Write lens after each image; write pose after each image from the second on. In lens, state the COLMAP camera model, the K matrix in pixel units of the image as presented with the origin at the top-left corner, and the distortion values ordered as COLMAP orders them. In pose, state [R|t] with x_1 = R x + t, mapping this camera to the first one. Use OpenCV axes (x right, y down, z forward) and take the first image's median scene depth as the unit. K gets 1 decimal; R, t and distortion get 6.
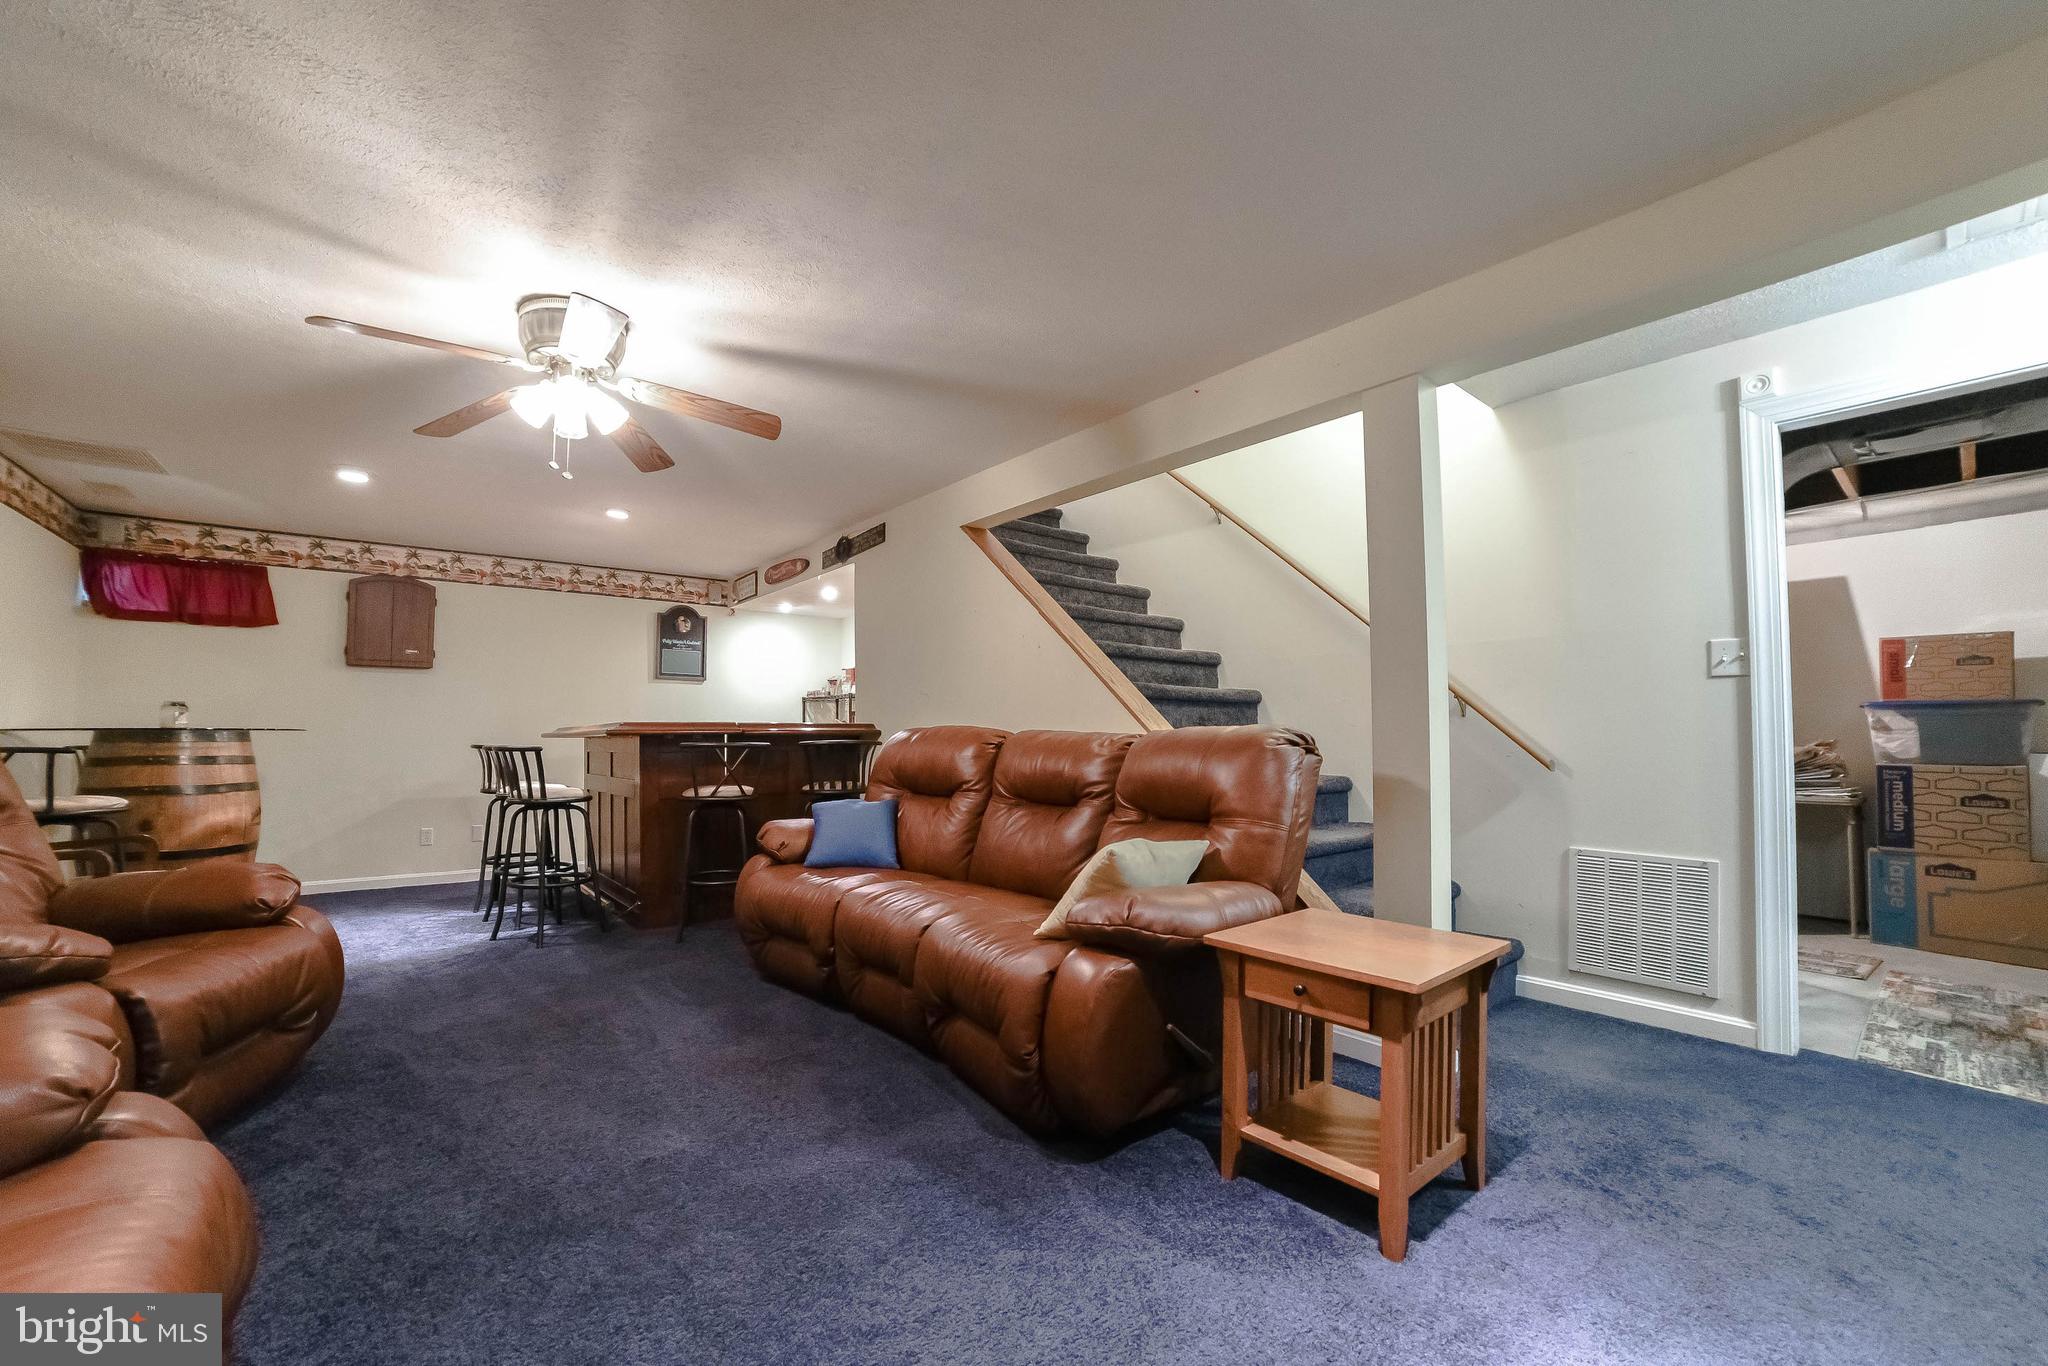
lens RADIAL K [[810.2, 0, 1025.2], [0, 810.2, 695.7], [0, 0, 1]] dist [-0.045371, 0.012108]
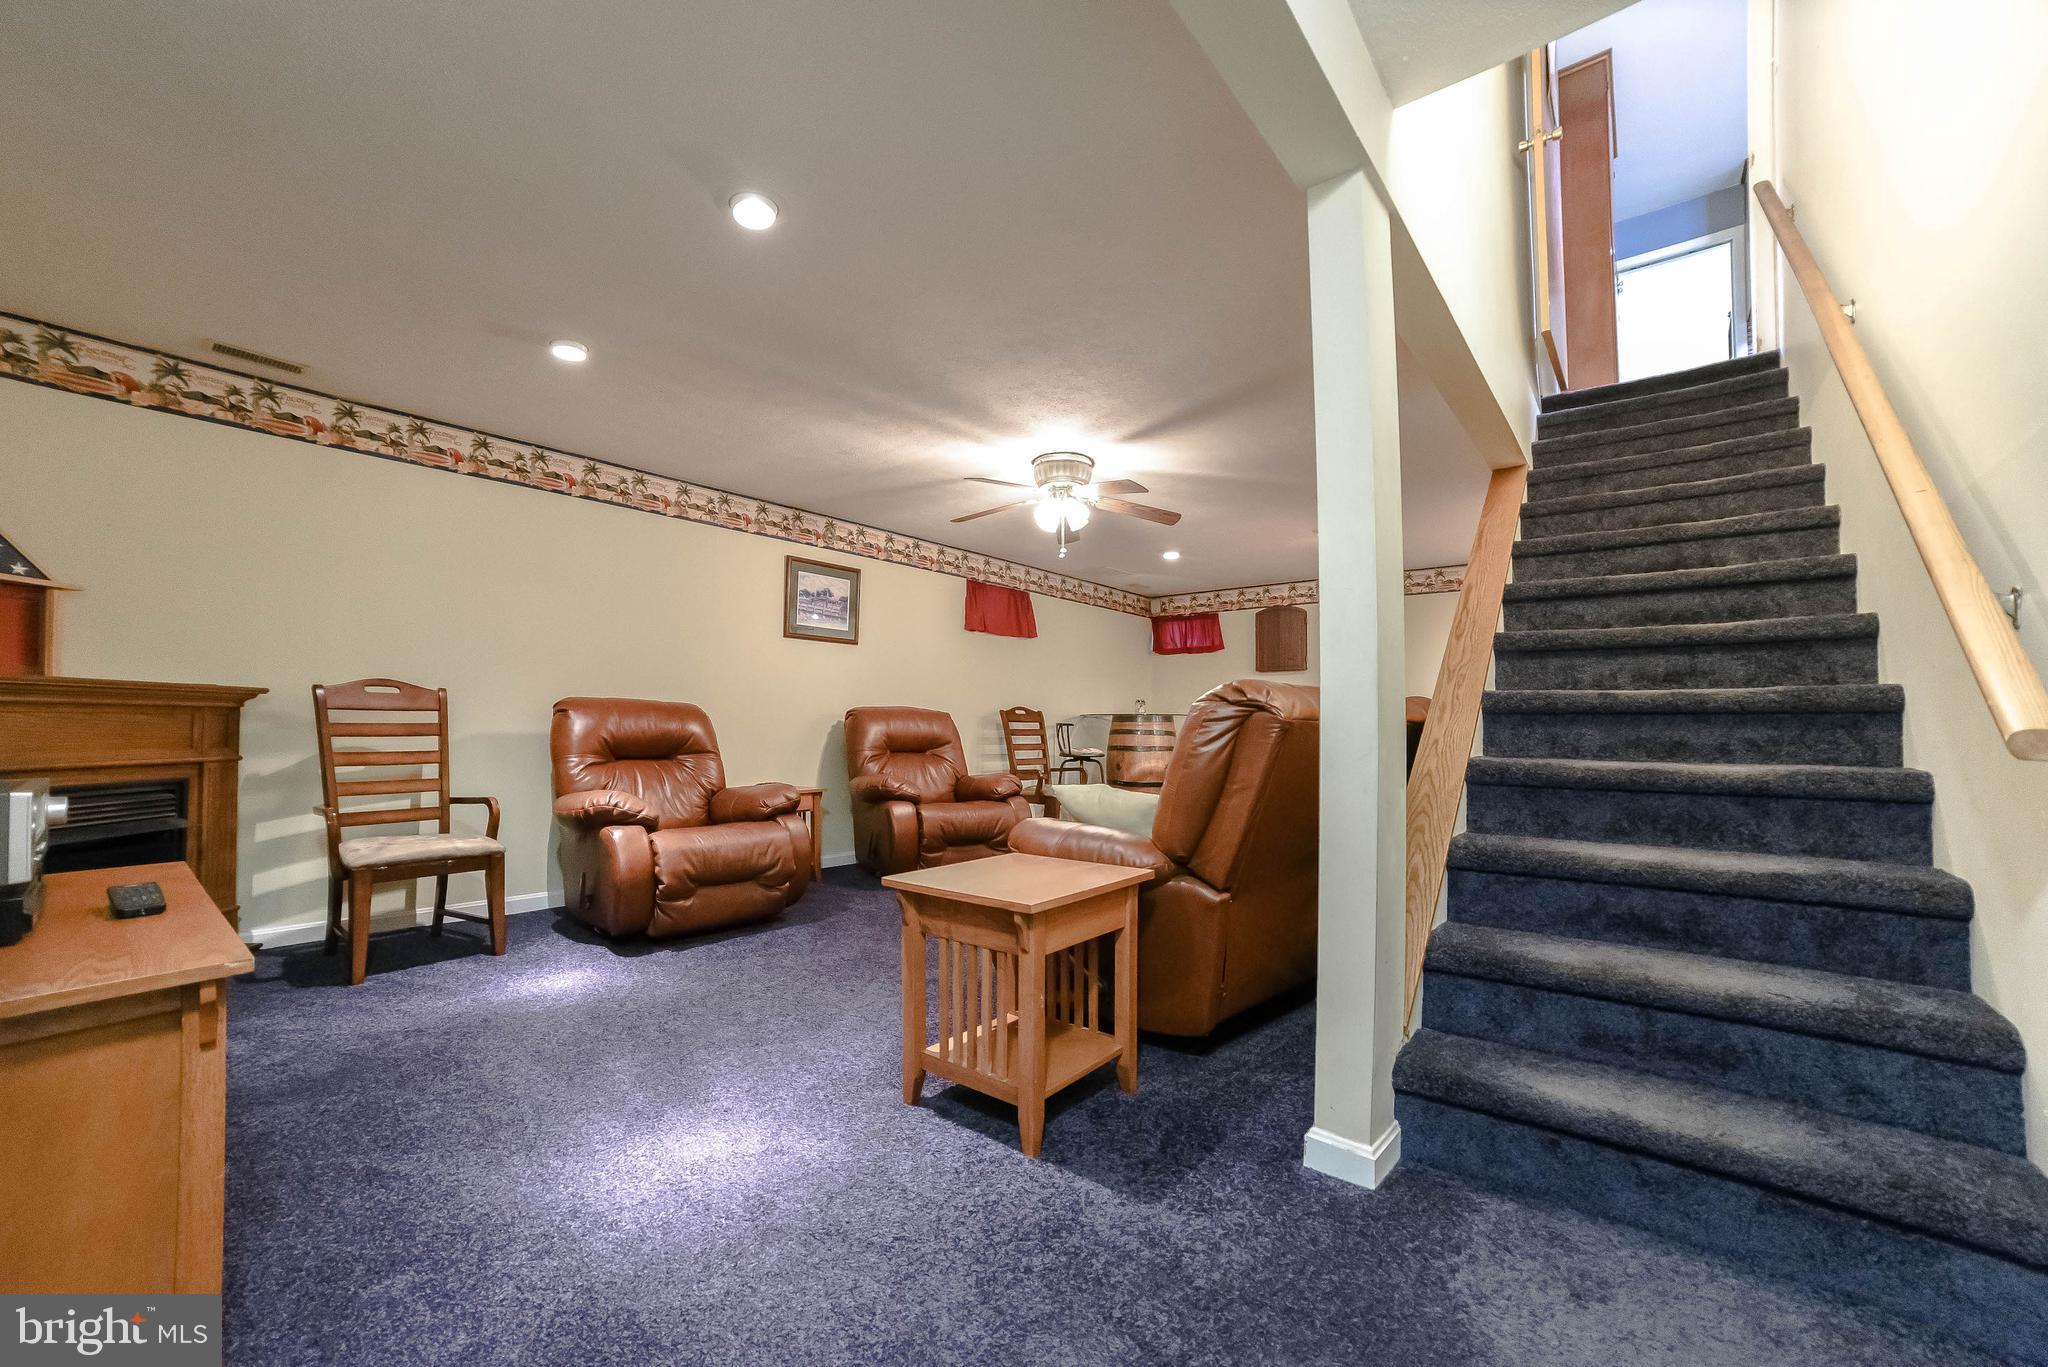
lens RADIAL K [[810.2, 0, 1002.4], [0, 810.2, 711.5], [0, 0, 1]] dist [-0.045371, 0.012108]
pose [[0.194760, -0.011671, -0.980781, 0.535672], [0.034026, 0.999408, -0.005136, 0.026650], [0.980261, -0.032372, 0.195042, 0.265485]]
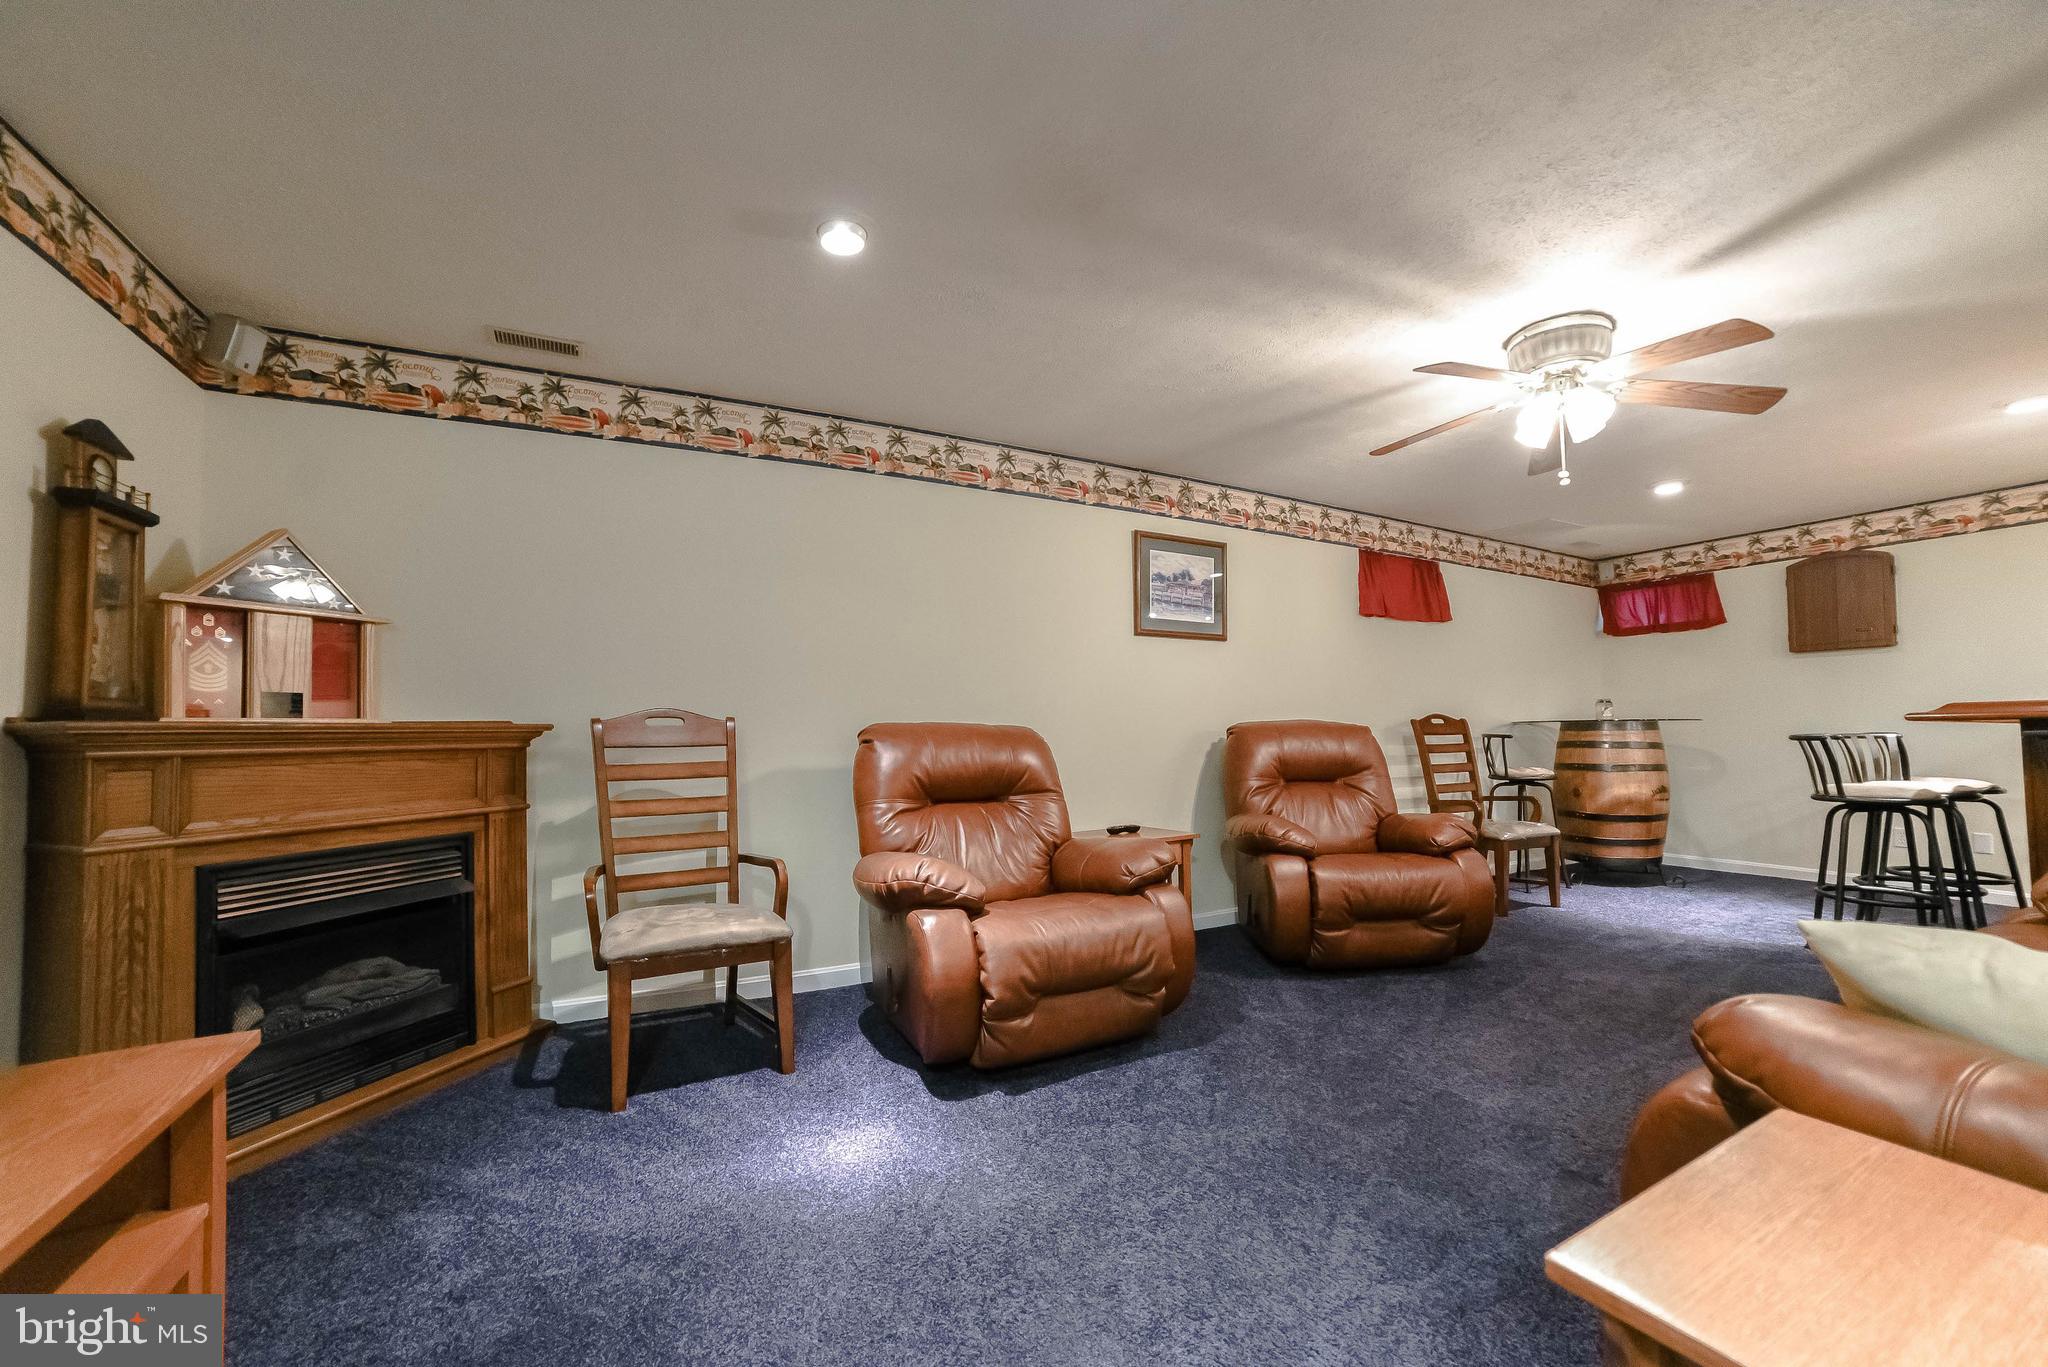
lens RADIAL K [[810.2, 0, 1044.4], [0, 810.2, 710.4], [0, 0, 1]] dist [-0.045371, 0.012108]
pose [[-0.147449, -0.019421, -0.988879, 0.279416], [0.056423, 0.998014, -0.028013, 0.008597], [0.987459, -0.059926, -0.146060, 0.221518]]
